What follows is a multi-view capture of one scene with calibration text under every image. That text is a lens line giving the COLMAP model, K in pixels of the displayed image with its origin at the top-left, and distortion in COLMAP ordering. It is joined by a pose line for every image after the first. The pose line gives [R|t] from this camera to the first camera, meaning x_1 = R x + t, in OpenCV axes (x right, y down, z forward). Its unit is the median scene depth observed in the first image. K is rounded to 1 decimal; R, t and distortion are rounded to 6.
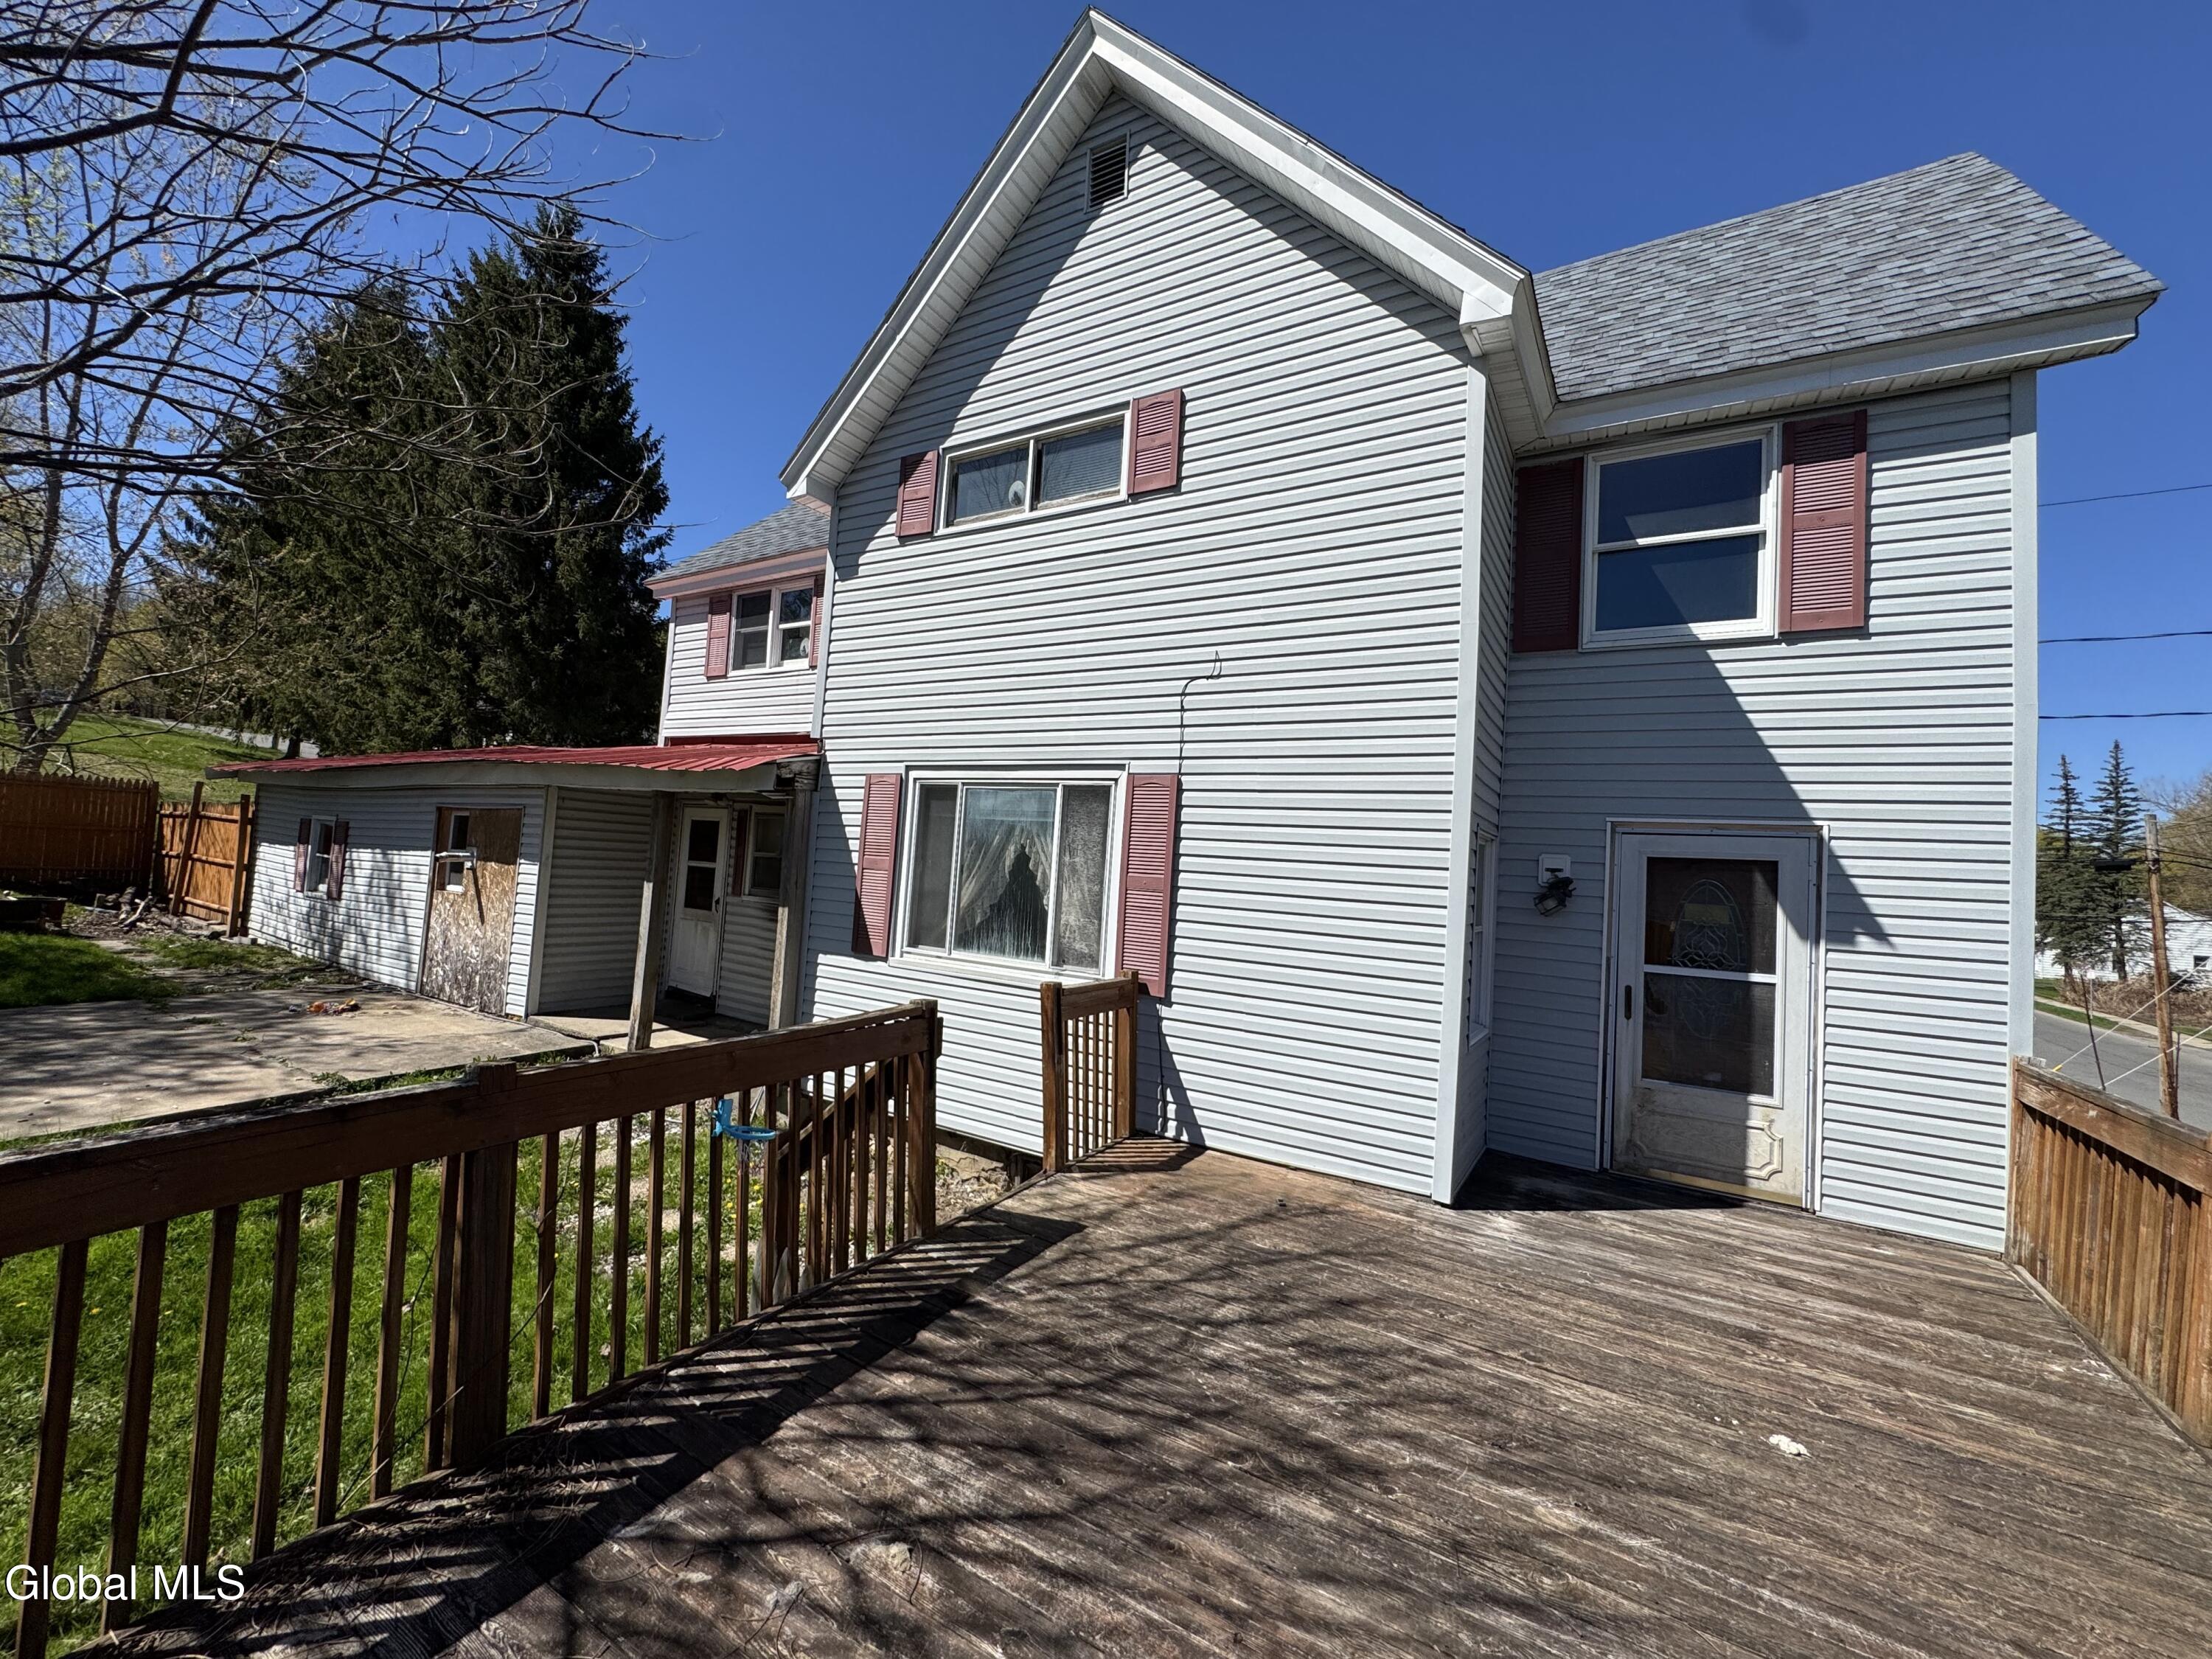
lens RADIAL K [[883.3, 0, 1106.0], [0, 883.3, 829.5], [0, 0, 1]] dist [-0.000294, -0.000085]
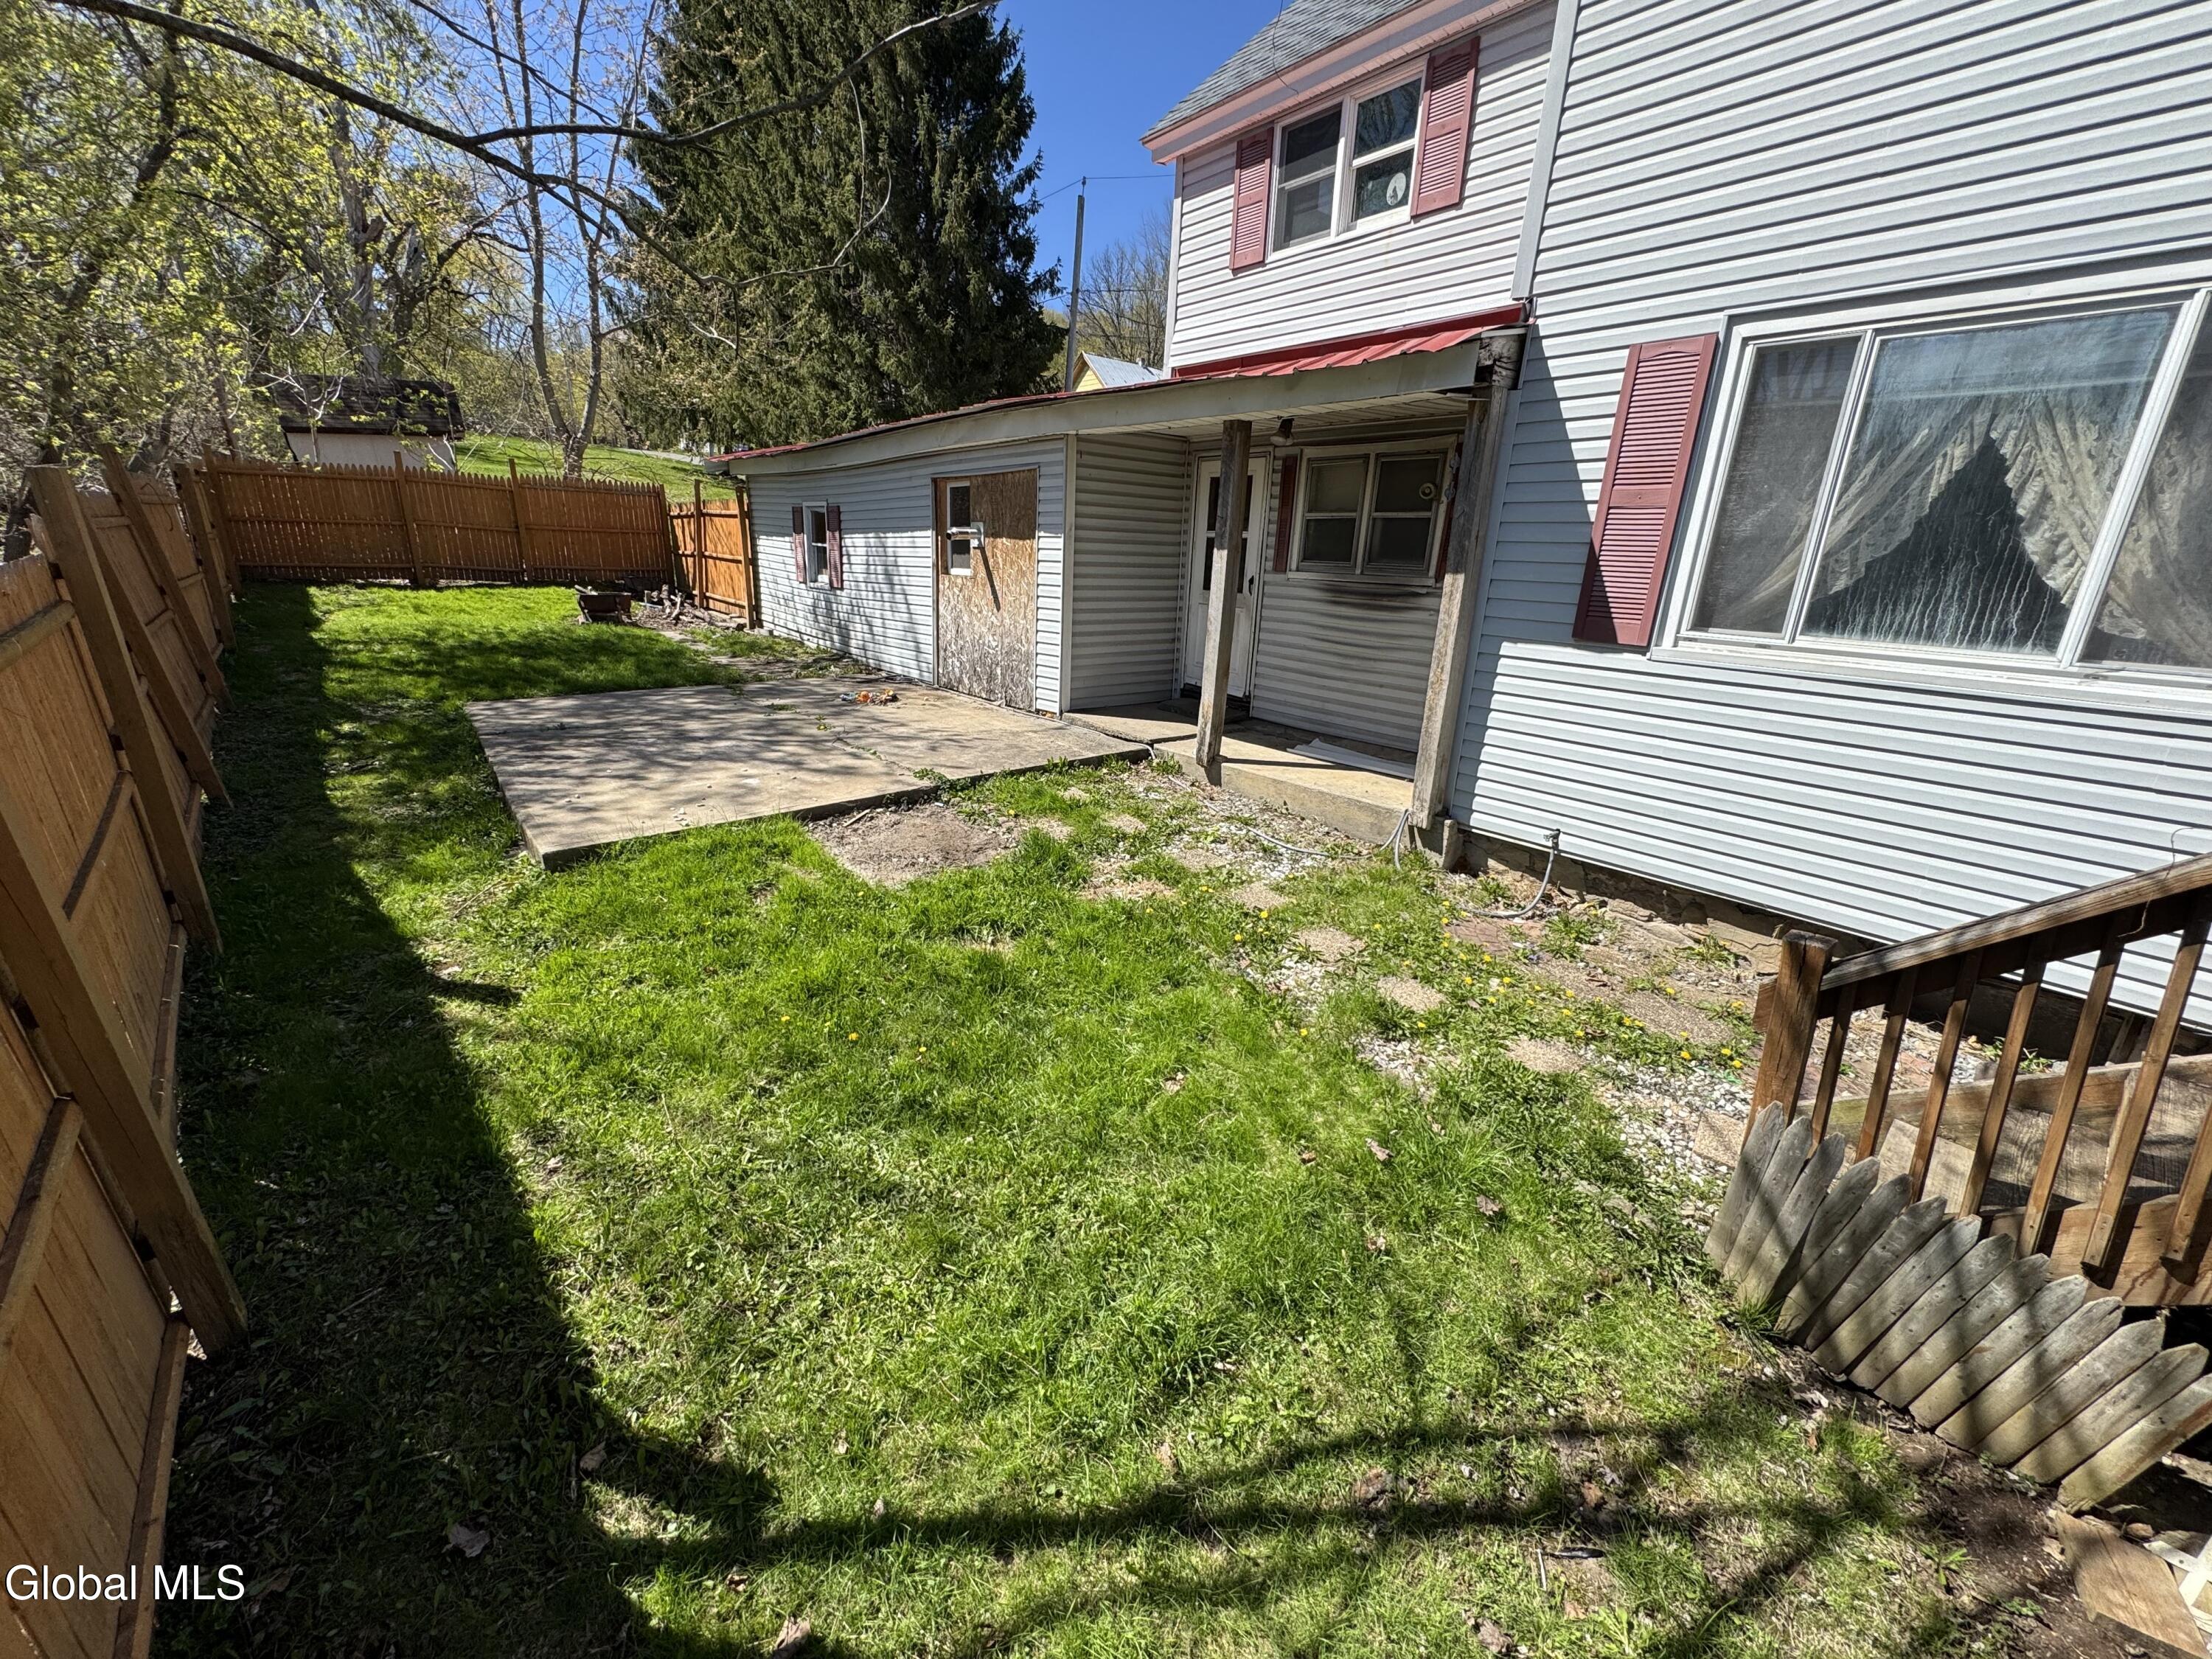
lens RADIAL K [[883.3, 0, 1106.0], [0, 883.3, 829.5], [0, 0, 1]] dist [-0.000294, -0.000085]
pose [[0.937609, 0.078499, -0.338714, -0.258916], [0.036039, 0.946991, 0.319232, 0.032294], [0.345819, -0.311521, 0.885078, 0.154127]]
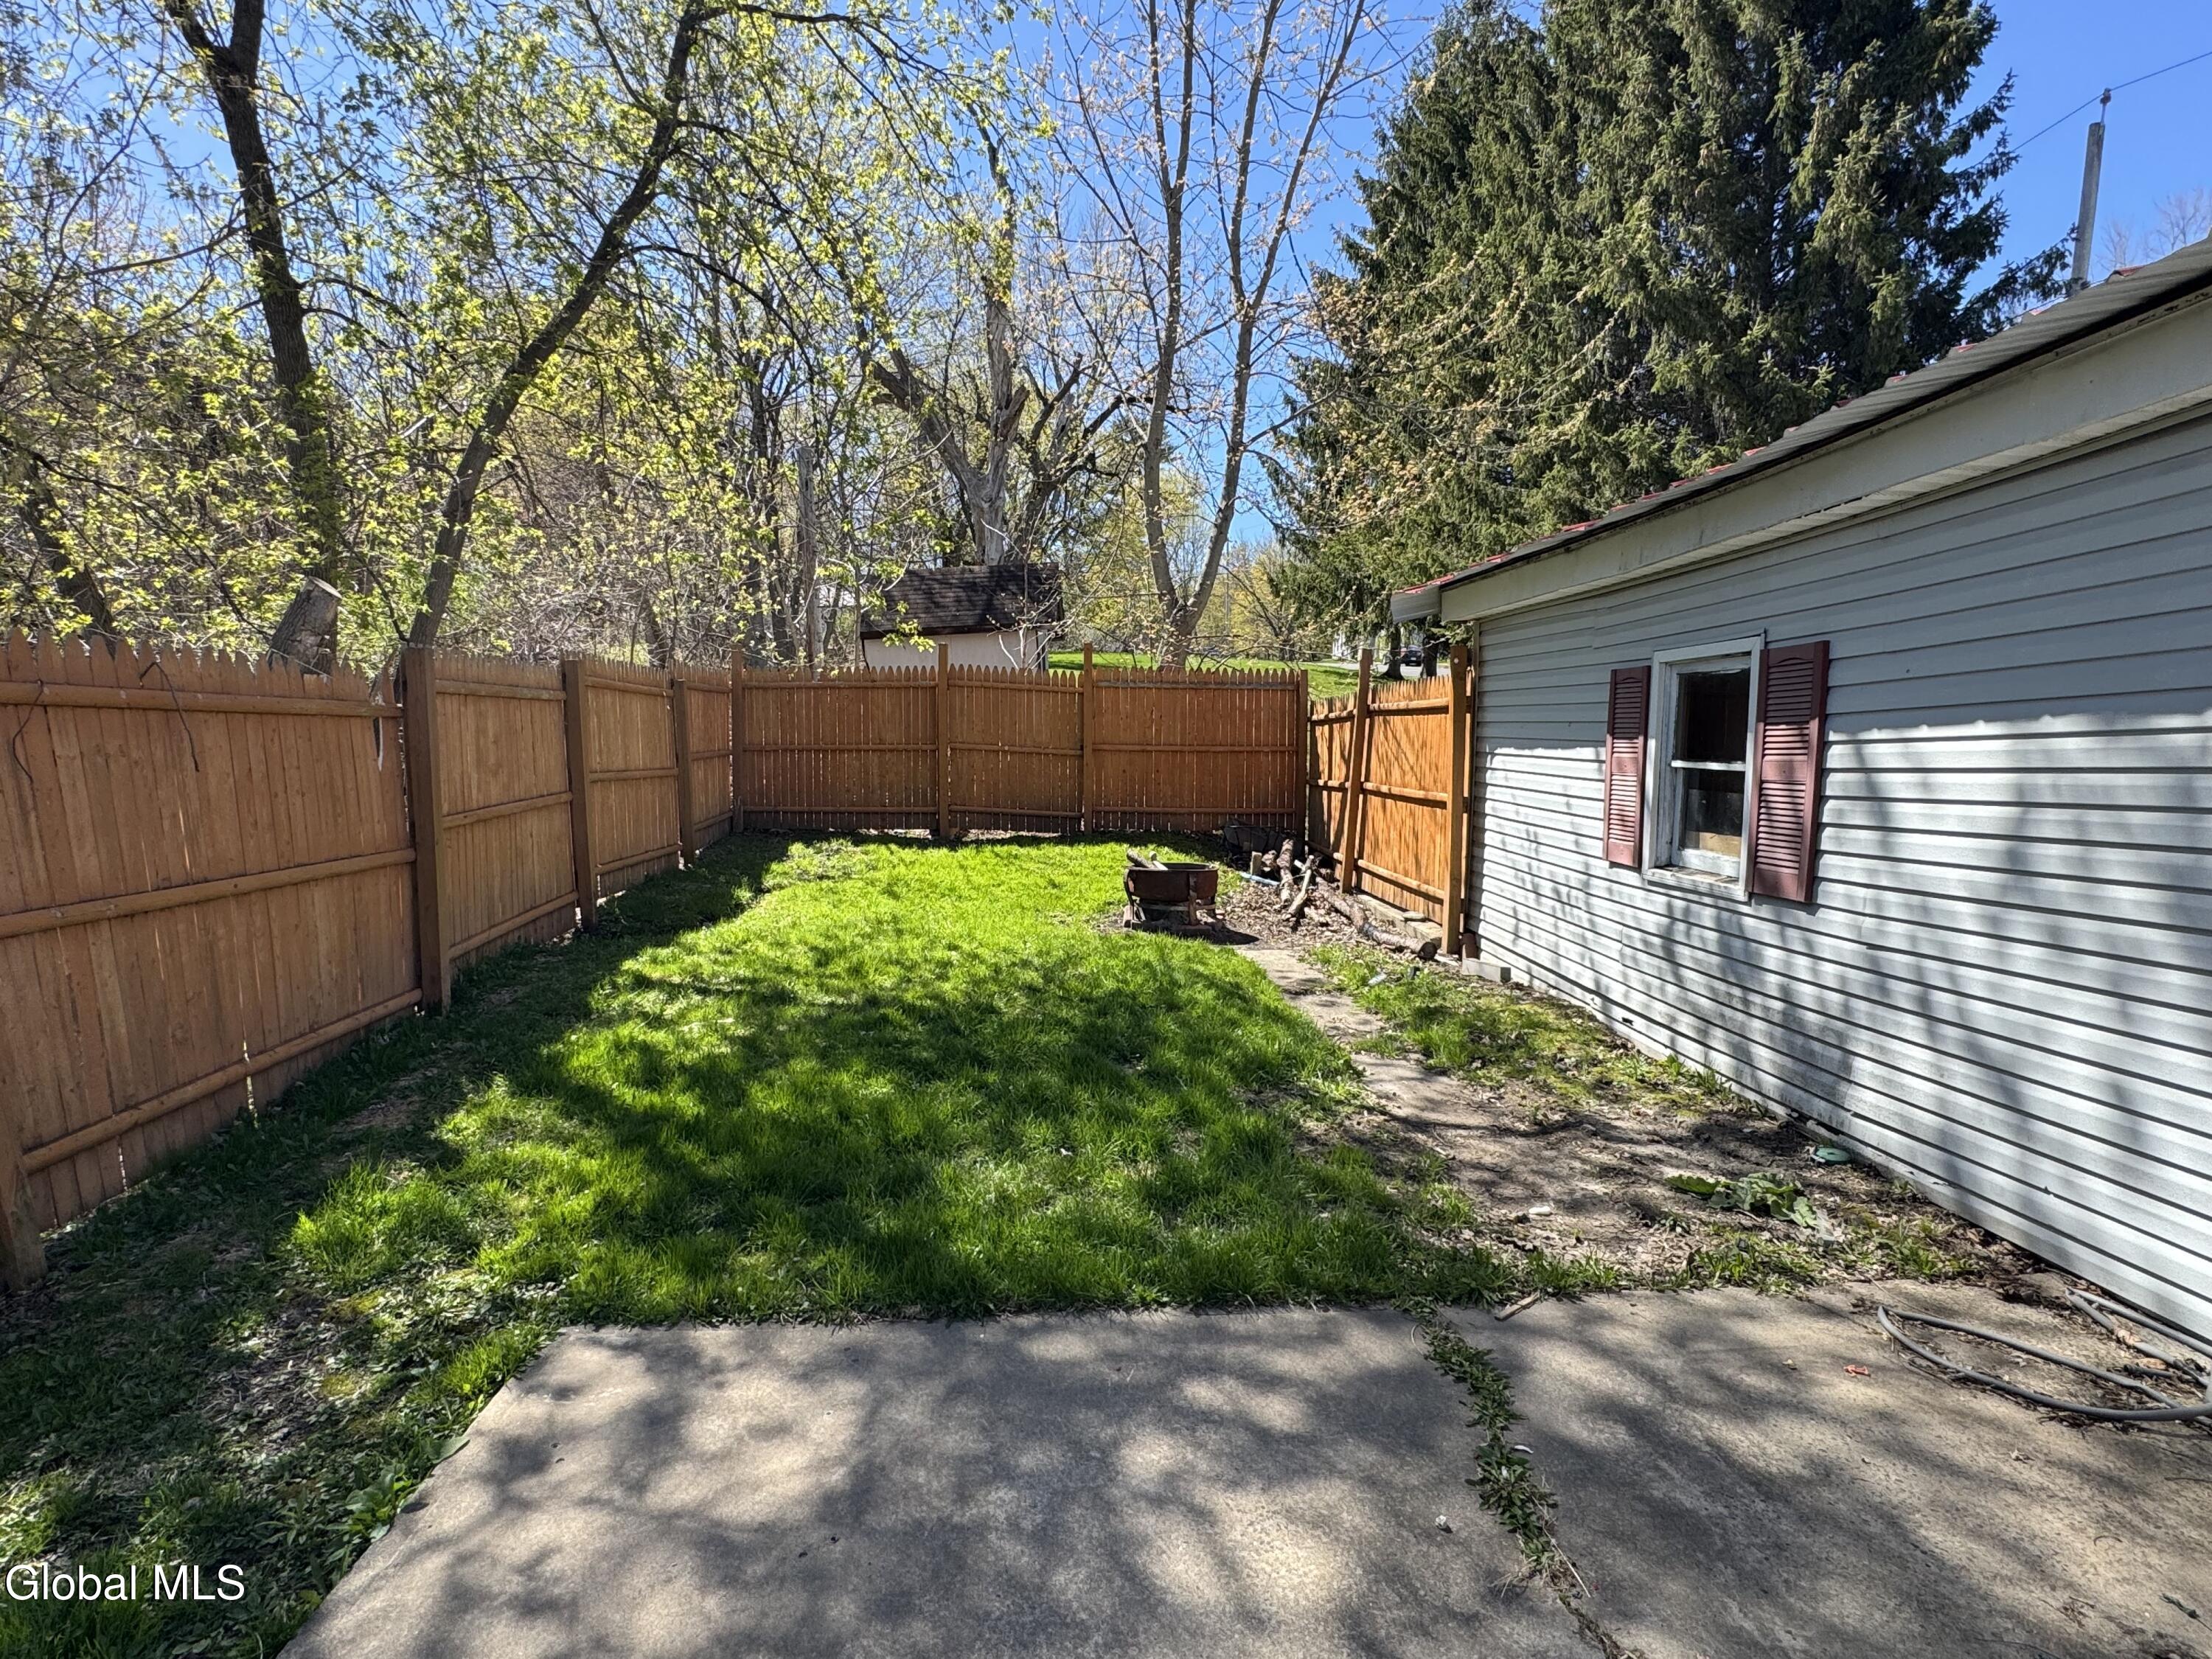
lens RADIAL K [[1127.3, 0, 1106.0], [0, 1127.3, 829.5], [0, 0, 1]] dist [0.002284, 0.000602]
pose [[0.563610, 0.000697, -0.826041, -0.777683], [0.057982, 0.997500, 0.040402, 0.027589], [0.824004, -0.070667, 0.562160, 0.670396]]
